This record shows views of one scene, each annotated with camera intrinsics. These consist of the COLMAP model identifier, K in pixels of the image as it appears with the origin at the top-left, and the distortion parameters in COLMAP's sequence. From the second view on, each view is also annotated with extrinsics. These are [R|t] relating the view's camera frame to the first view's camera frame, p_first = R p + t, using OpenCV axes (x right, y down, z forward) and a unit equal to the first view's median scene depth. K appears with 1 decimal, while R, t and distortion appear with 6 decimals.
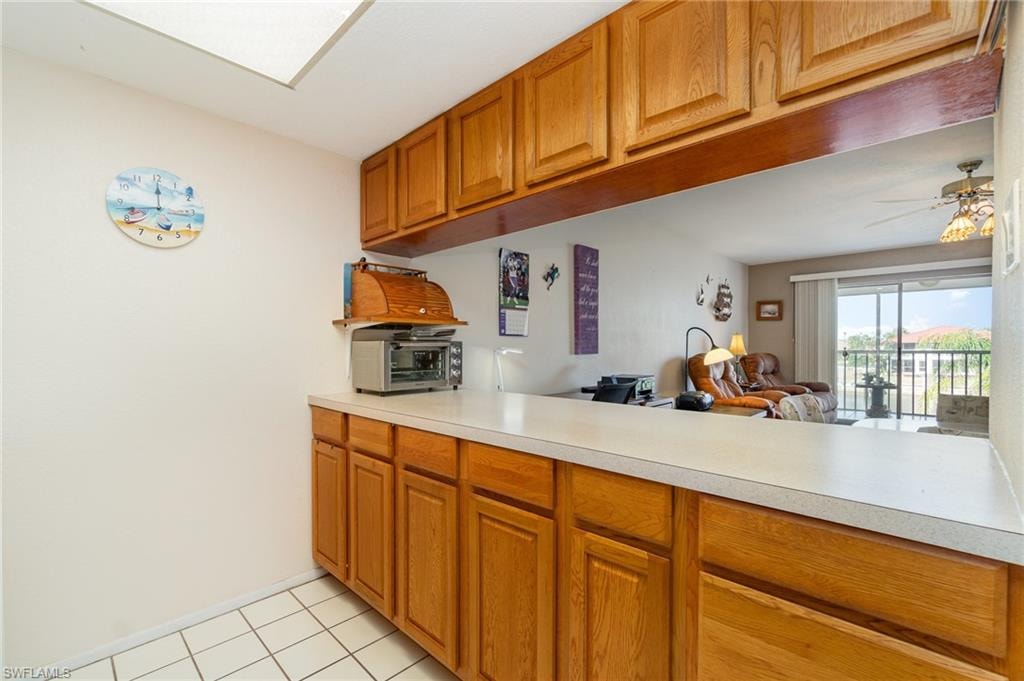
lens RADIAL K [[455.8, 0, 525.6], [0, 455.8, 352.2], [0, 0, 1]] dist [0.002380, 0.000056]
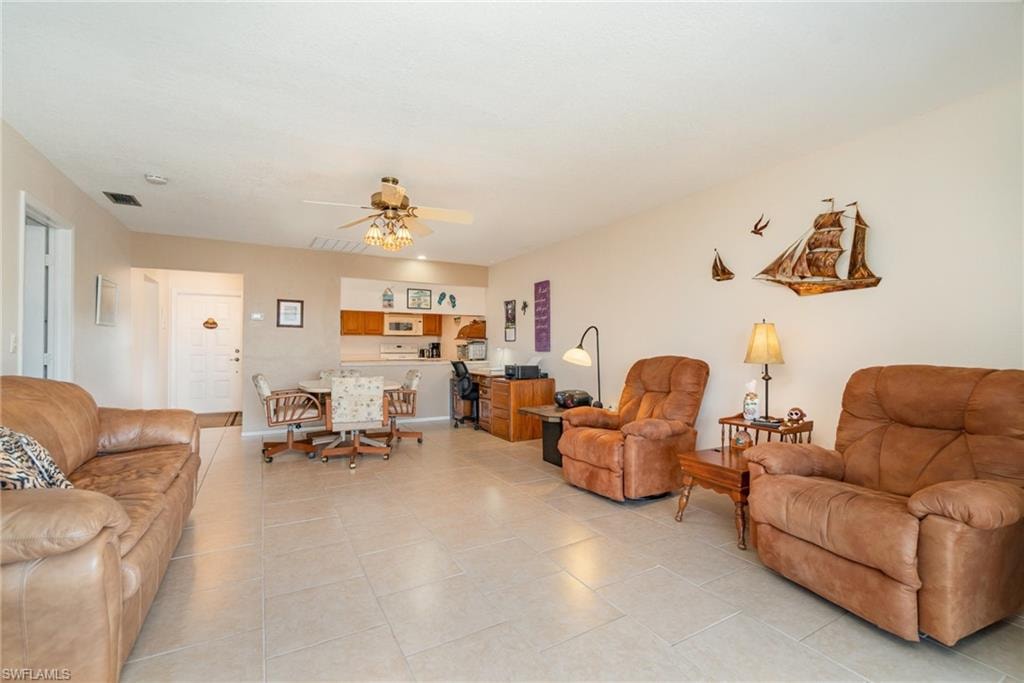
lens RADIAL K [[440.6, 0, 507.8], [0, 440.6, 342.7], [0, 0, 1]] dist [-0.002286, 0.000296]
pose [[-0.319556, -0.006121, -0.947548, 1.942625], [-0.010621, 0.999939, -0.002877, -0.022681], [0.947508, 0.009144, -0.319601, 1.680587]]
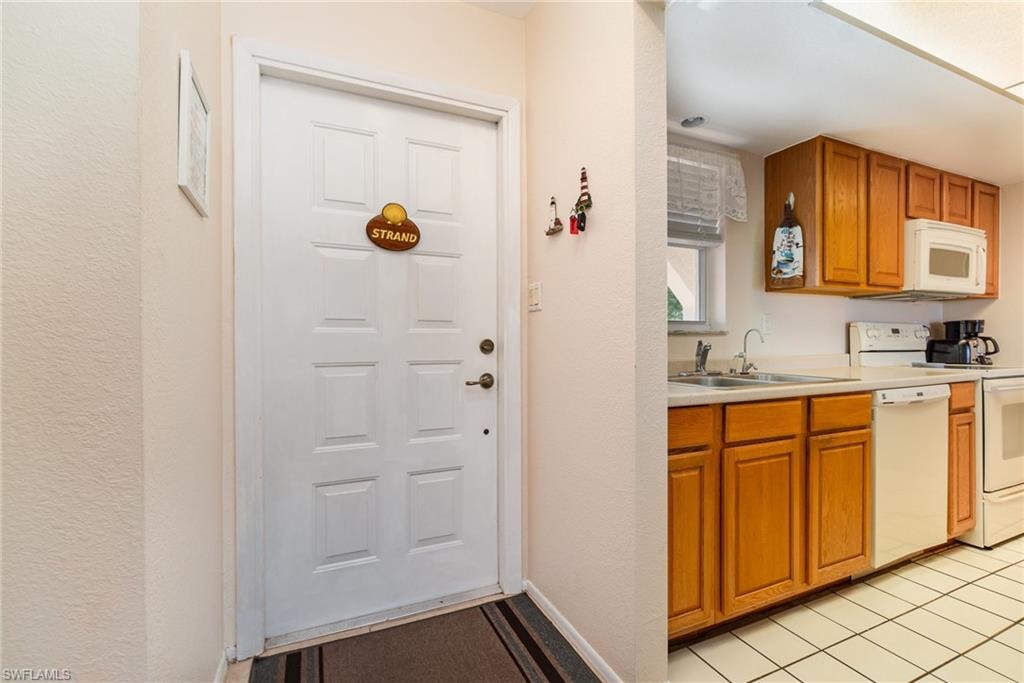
lens RADIAL K [[453.7, 0, 512.0], [0, 453.7, 341.5], [0, 0, 1]] dist [0.002265, 0.001196]
pose [[-0.399500, 0.004349, -0.916723, 0.689207], [-0.005141, 0.999962, 0.006984, 0.020033], [0.916719, 0.007503, -0.399463, -0.200118]]
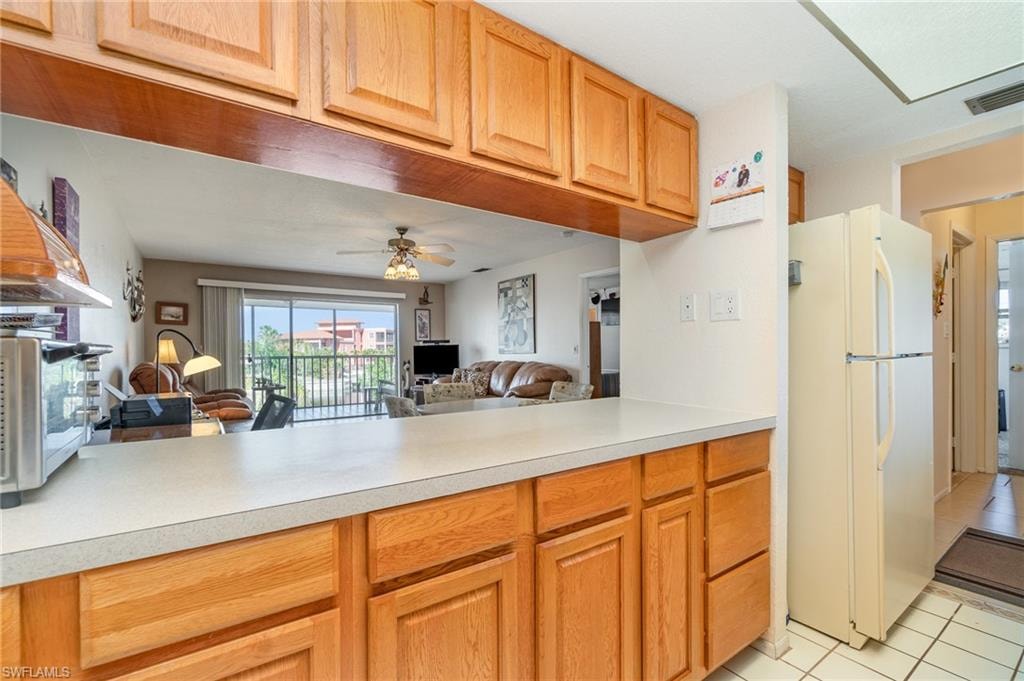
lens RADIAL K [[439.5, 0, 509.0], [0, 439.5, 349.6], [0, 0, 1]] dist [-0.000572, -0.000087]
pose [[0.217080, 0.002909, 0.976150, -0.366566], [0.018187, 0.999810, -0.007024, -0.004798], [-0.975984, 0.019278, 0.216986, 0.383994]]
